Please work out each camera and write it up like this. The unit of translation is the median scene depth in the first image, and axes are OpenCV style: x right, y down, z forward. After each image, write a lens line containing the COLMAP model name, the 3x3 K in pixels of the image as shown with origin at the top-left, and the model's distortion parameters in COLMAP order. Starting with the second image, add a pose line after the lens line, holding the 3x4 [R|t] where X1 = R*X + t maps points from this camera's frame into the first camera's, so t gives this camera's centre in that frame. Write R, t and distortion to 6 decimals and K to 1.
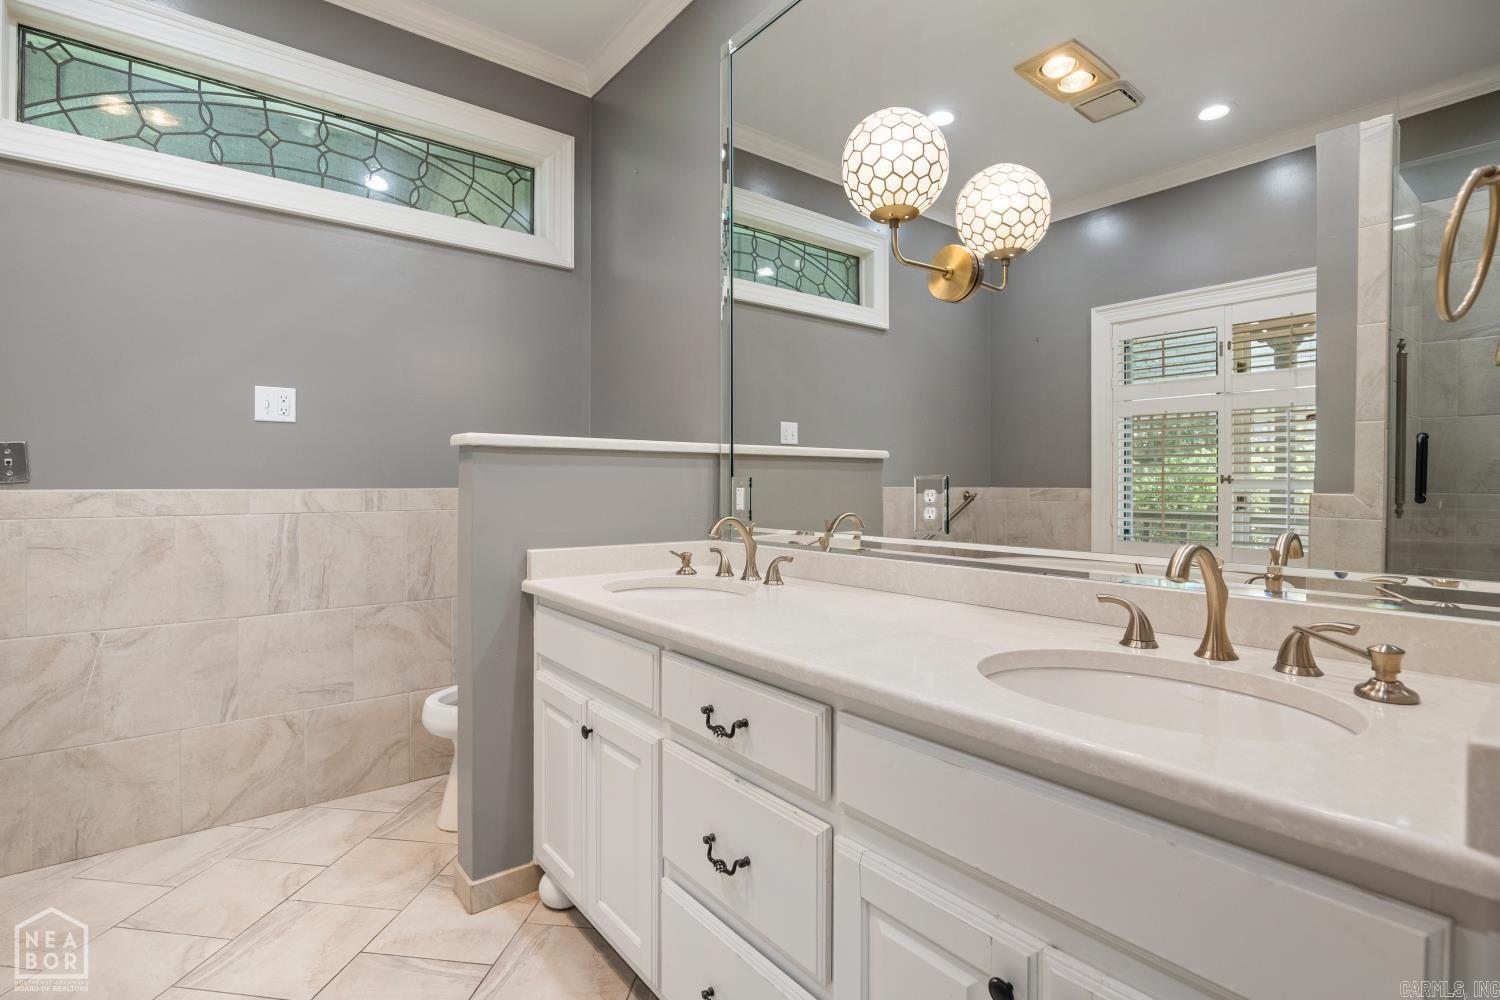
lens RADIAL K [[703.4, 0, 750.9], [0, 703.4, 499.9], [0, 0, 1]] dist [-0.032300, 0.003919]
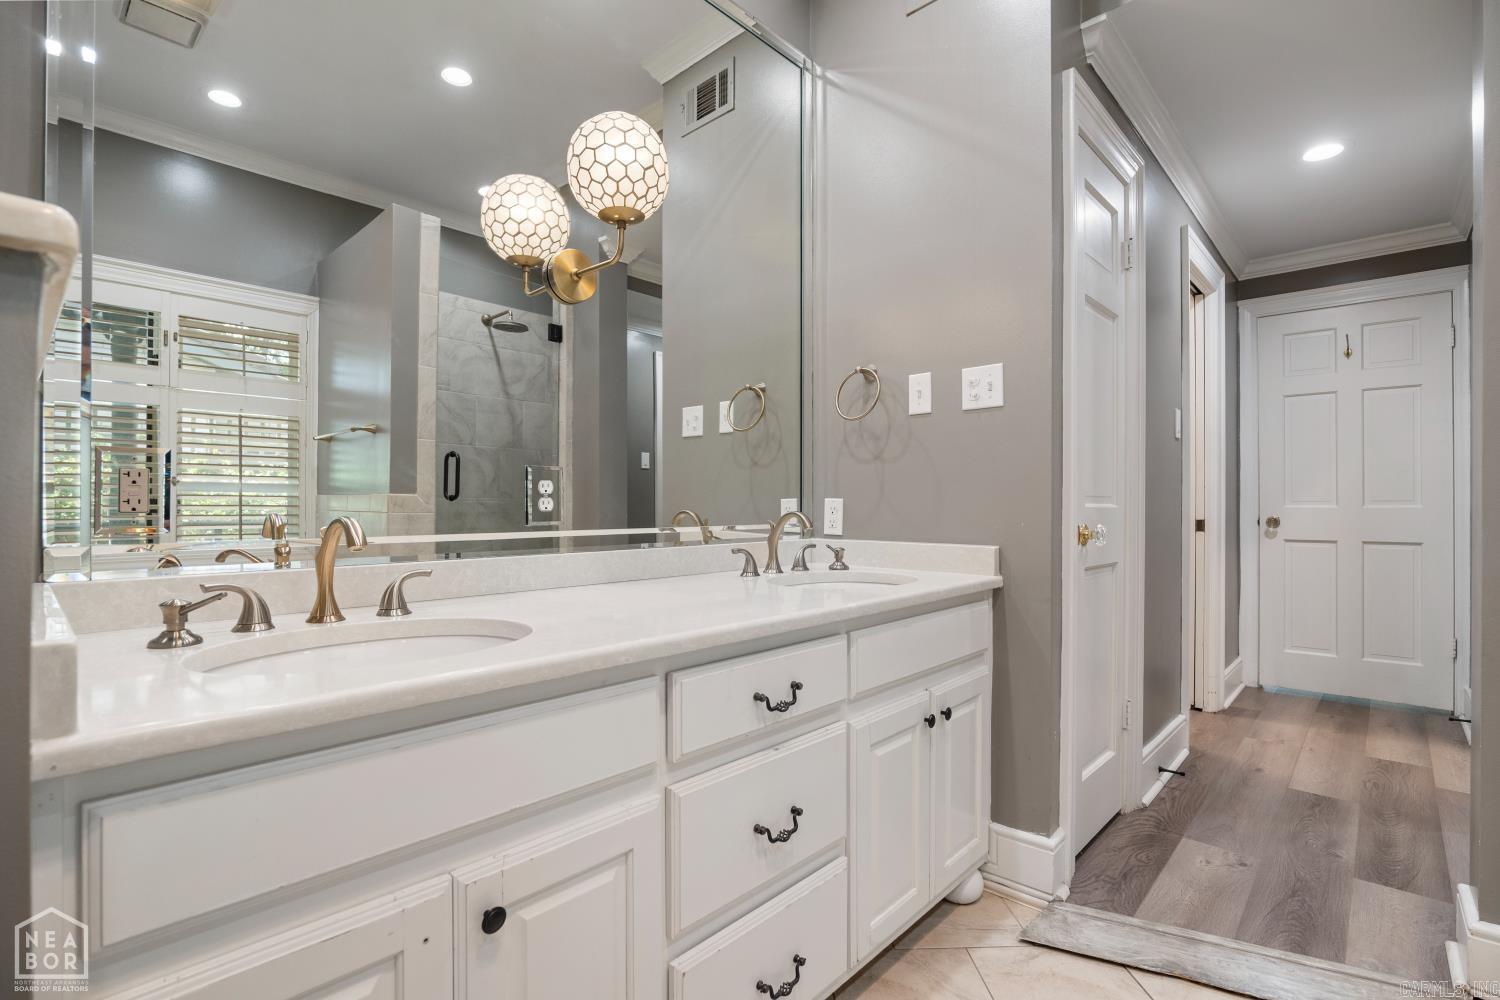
lens RADIAL K [[703.4, 0, 741.7], [0, 703.4, 501.8], [0, 0, 1]] dist [-0.032300, 0.003919]
pose [[-0.149584, 0.002942, 0.988745, -0.764304], [0.010180, 0.999947, -0.001435, 0.019692], [-0.988697, 0.009851, -0.149607, 0.869493]]
